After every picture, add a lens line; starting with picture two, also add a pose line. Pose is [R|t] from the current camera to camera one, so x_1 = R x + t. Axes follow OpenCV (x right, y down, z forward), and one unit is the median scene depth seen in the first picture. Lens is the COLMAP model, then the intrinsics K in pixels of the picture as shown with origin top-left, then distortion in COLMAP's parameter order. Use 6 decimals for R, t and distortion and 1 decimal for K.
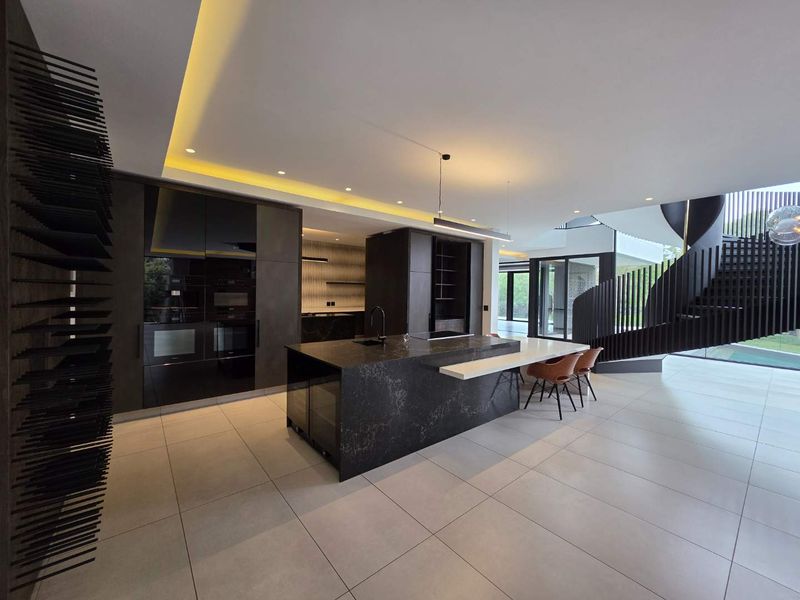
lens RADIAL K [[318.4, 0, 398.7], [0, 318.4, 295.8], [0, 0, 1]] dist [-0.001741, -0.000087]
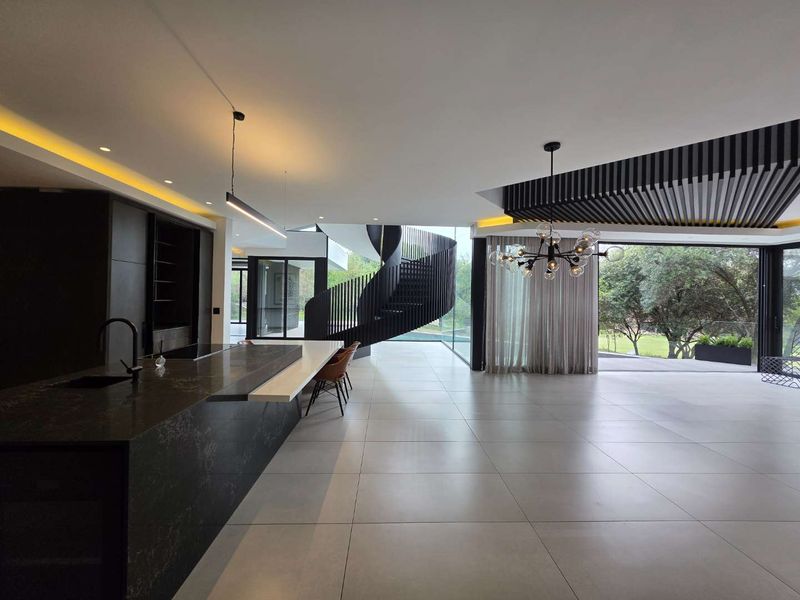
lens RADIAL K [[318.4, 0, 398.7], [0, 318.4, 295.8], [0, 0, 1]] dist [-0.001741, -0.000087]
pose [[0.600197, -0.003012, 0.799846, -0.124337], [0.000374, 0.999994, 0.003484, -0.004479], [-0.799852, -0.001792, 0.600195, 0.127981]]
